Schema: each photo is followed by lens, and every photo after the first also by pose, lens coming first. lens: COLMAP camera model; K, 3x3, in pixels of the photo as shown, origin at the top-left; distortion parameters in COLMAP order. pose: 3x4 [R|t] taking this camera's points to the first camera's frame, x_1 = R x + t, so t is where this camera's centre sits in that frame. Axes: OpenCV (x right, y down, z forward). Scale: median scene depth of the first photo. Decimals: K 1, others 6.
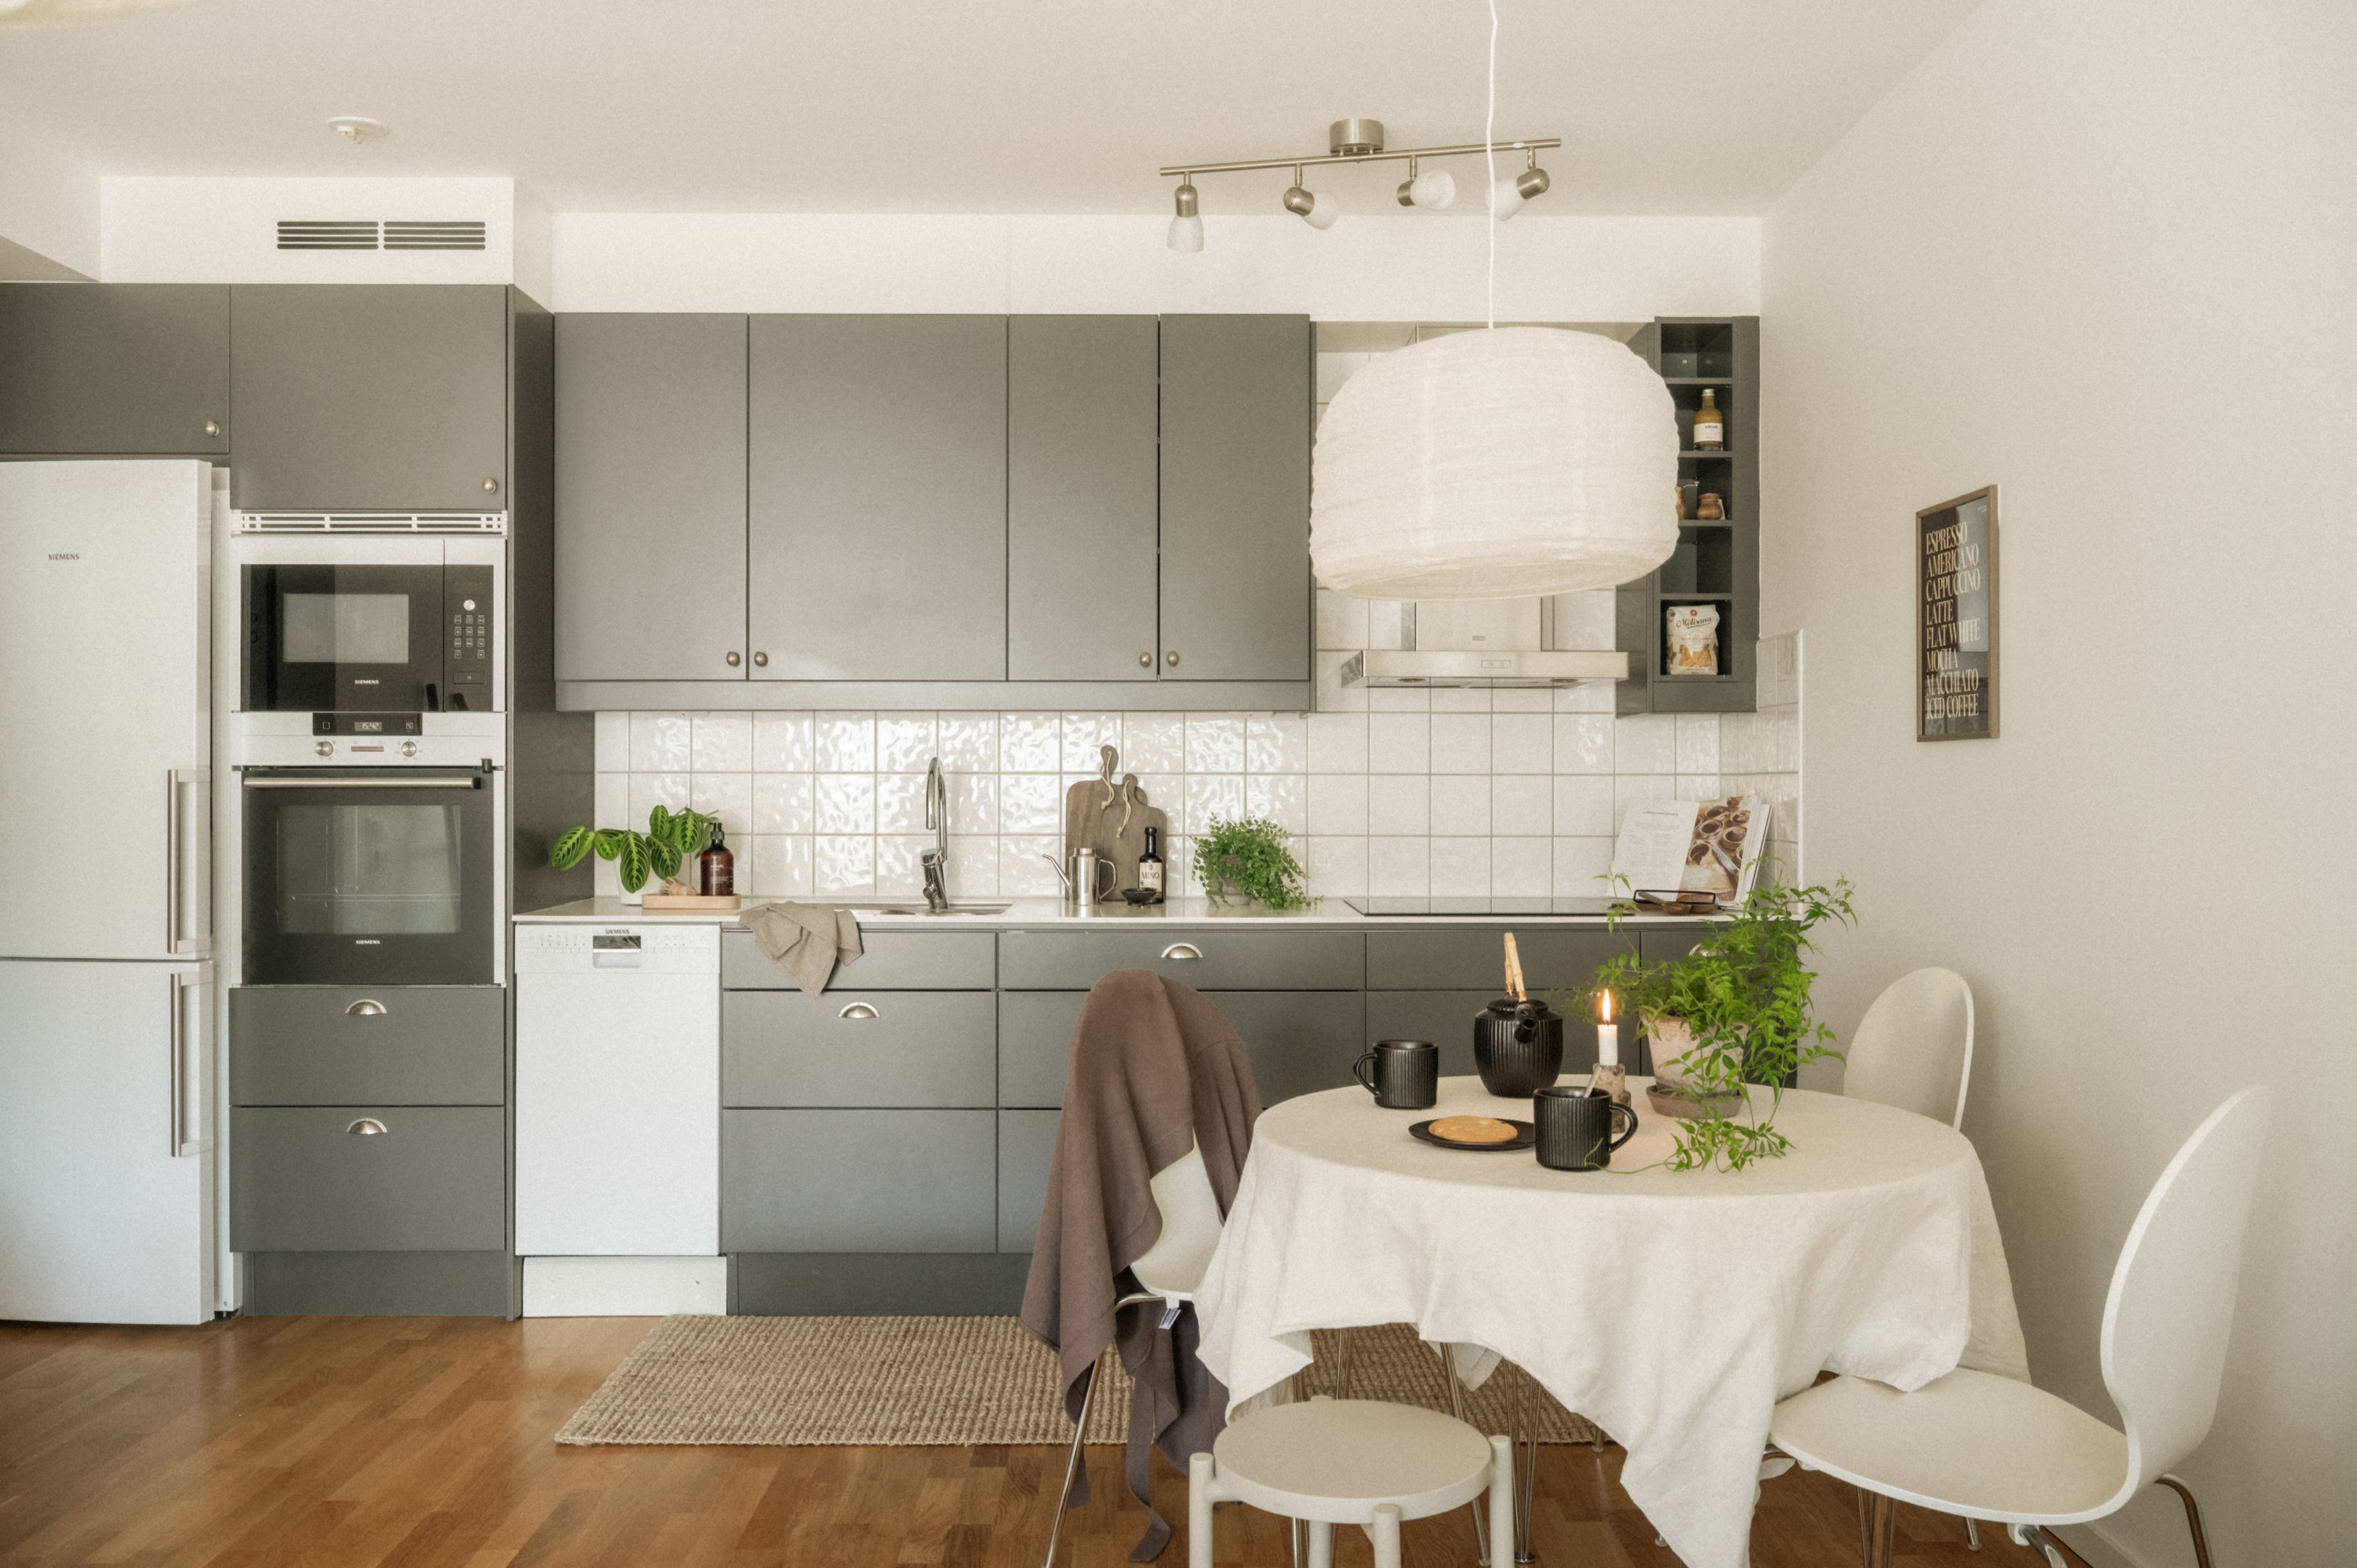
lens RADIAL K [[1957.3, 0, 1178.5], [0, 1957.3, 784.0], [0, 0, 1]] dist [-0.010624, -0.001604]
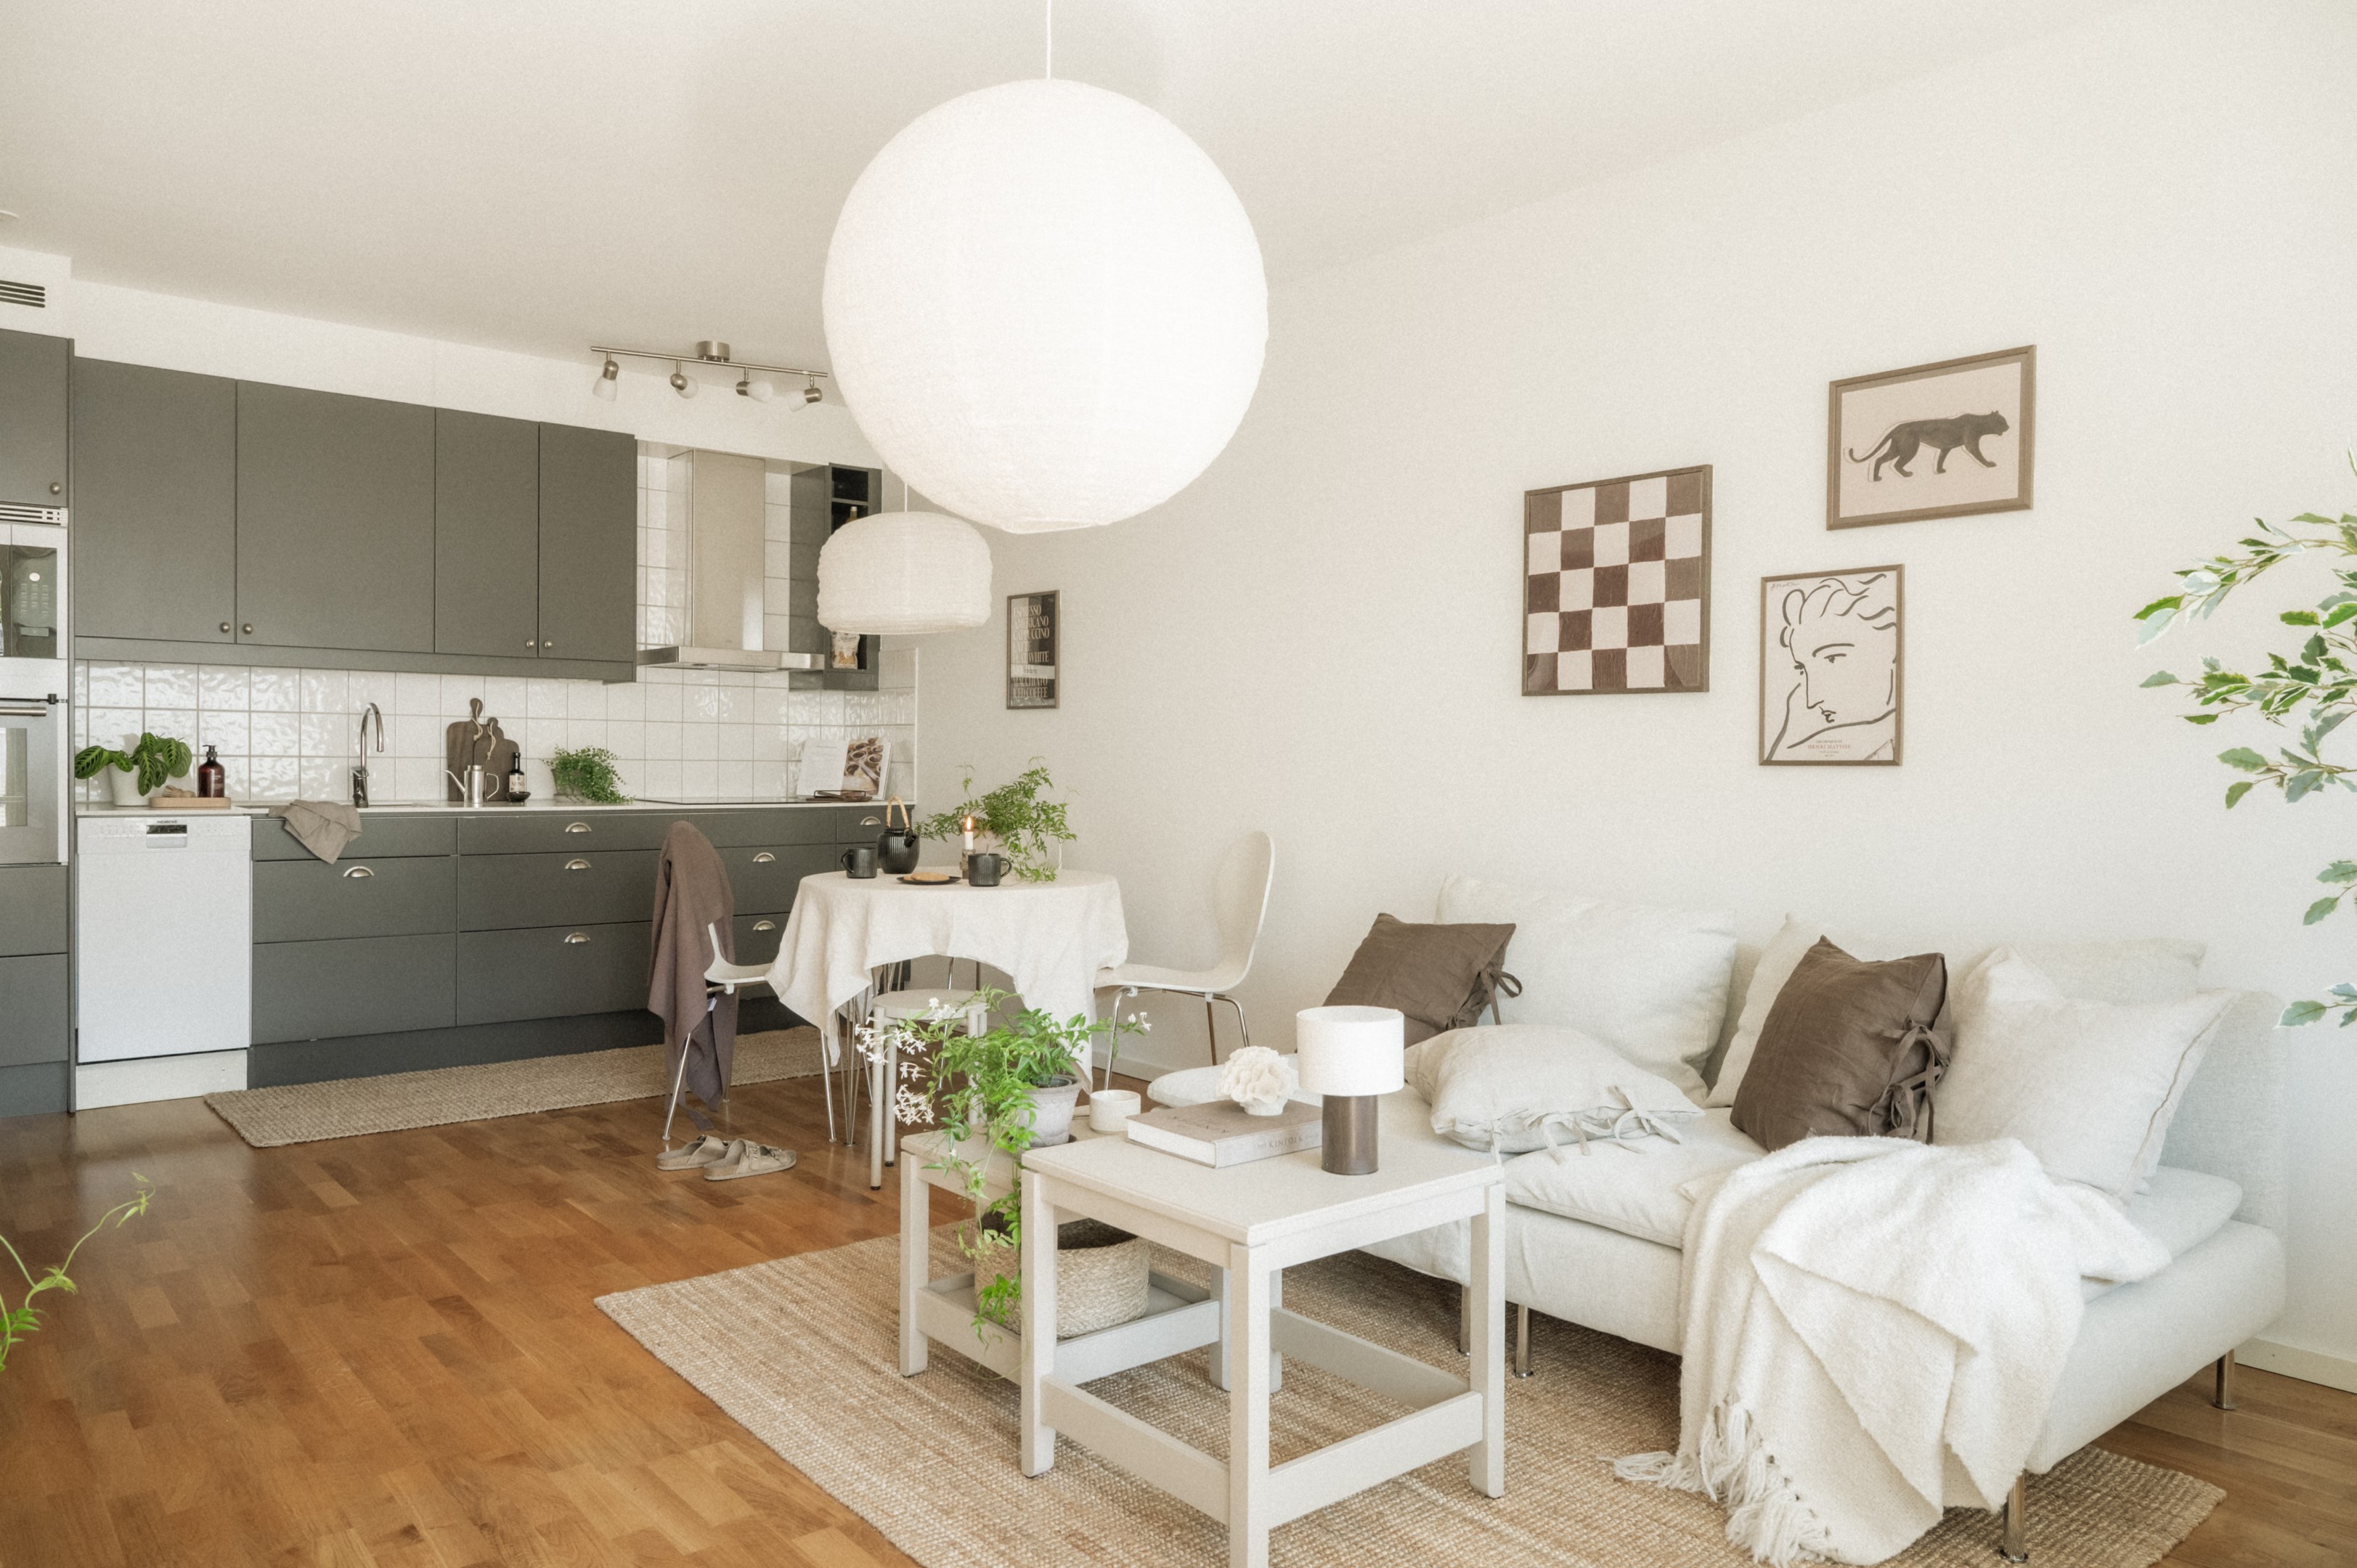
lens RADIAL K [[1624.3, 0, 1178.5], [0, 1624.3, 784.0], [0, 0, 1]] dist [0.040480, 0.001123]
pose [[0.776636, -0.003070, 0.629942, -0.439943], [-0.011499, 0.999752, 0.019050, 0.017232], [-0.629844, -0.022039, 0.776409, -0.340591]]
